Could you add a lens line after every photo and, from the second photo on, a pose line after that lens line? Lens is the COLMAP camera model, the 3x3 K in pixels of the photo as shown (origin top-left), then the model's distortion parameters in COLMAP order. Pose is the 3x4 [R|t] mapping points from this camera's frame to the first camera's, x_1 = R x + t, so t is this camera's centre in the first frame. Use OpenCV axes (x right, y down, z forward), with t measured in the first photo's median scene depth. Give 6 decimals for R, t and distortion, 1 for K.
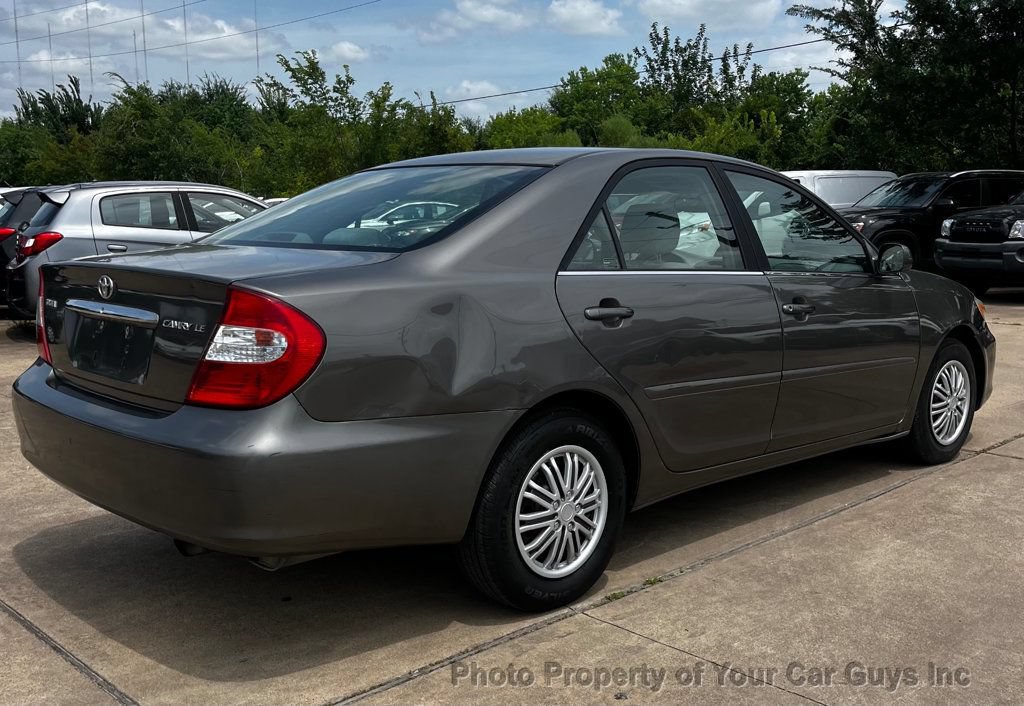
lens RADIAL K [[1076.7, 0, 499.4], [0, 1076.7, 351.4], [0, 0, 1]] dist [0.033622, 0.022073]
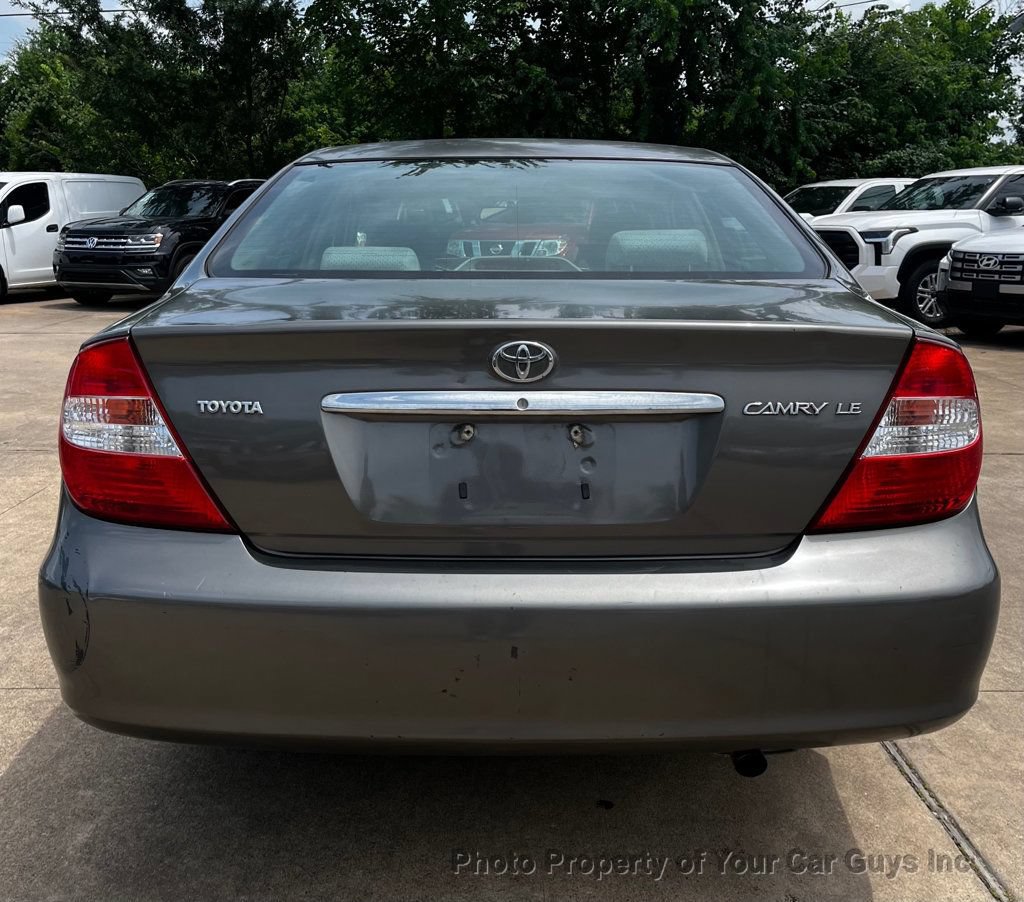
lens RADIAL K [[1123.7, 0, 477.2], [0, 1123.7, 453.7], [0, 0, 1]] dist [0.039170, -0.026604]
pose [[0.668945, -0.149396, 0.728144, -0.085338], [0.095139, 0.988745, 0.115460, -0.008796], [-0.737199, -0.007962, 0.675629, 0.068649]]
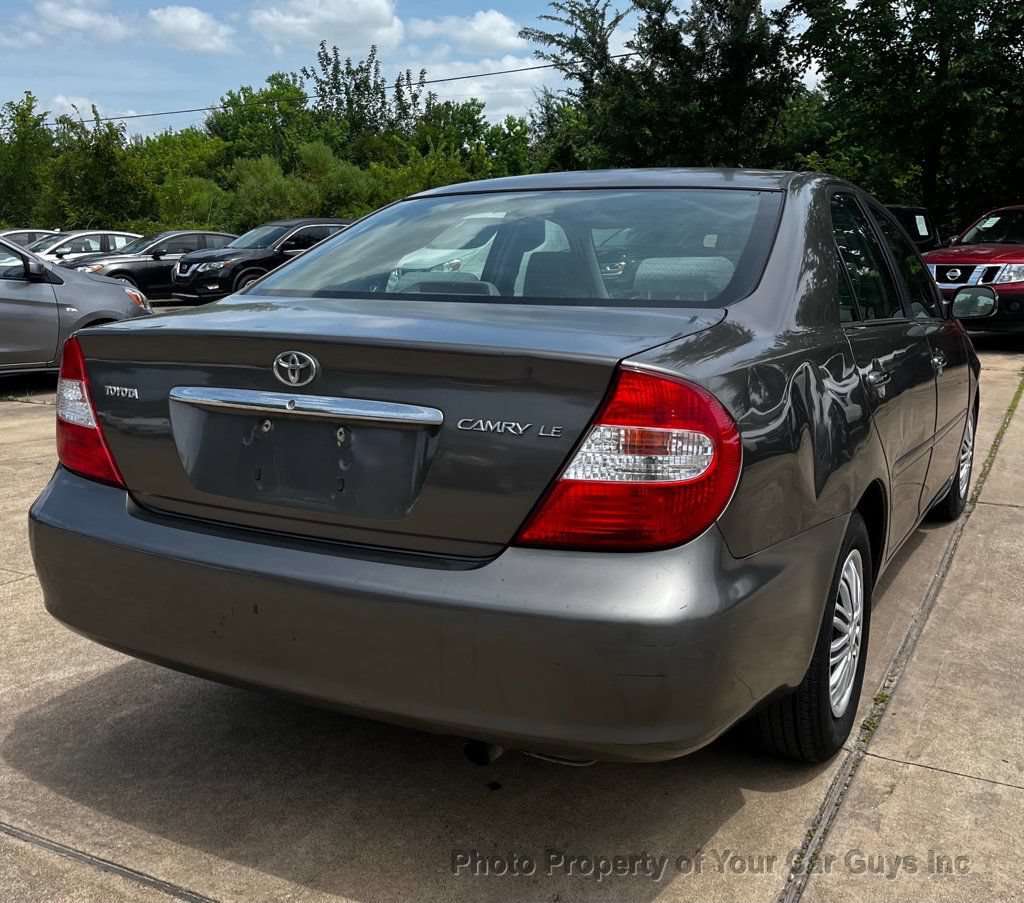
lens RADIAL K [[1123.7, 0, 477.2], [0, 1123.7, 454.2], [0, 0, 1]] dist [0.039170, -0.026604]
pose [[0.951090, -0.056168, 0.303766, -0.043711], [0.040156, 0.997467, 0.058710, -0.004110], [-0.306294, -0.043641, 0.950936, 0.029362]]
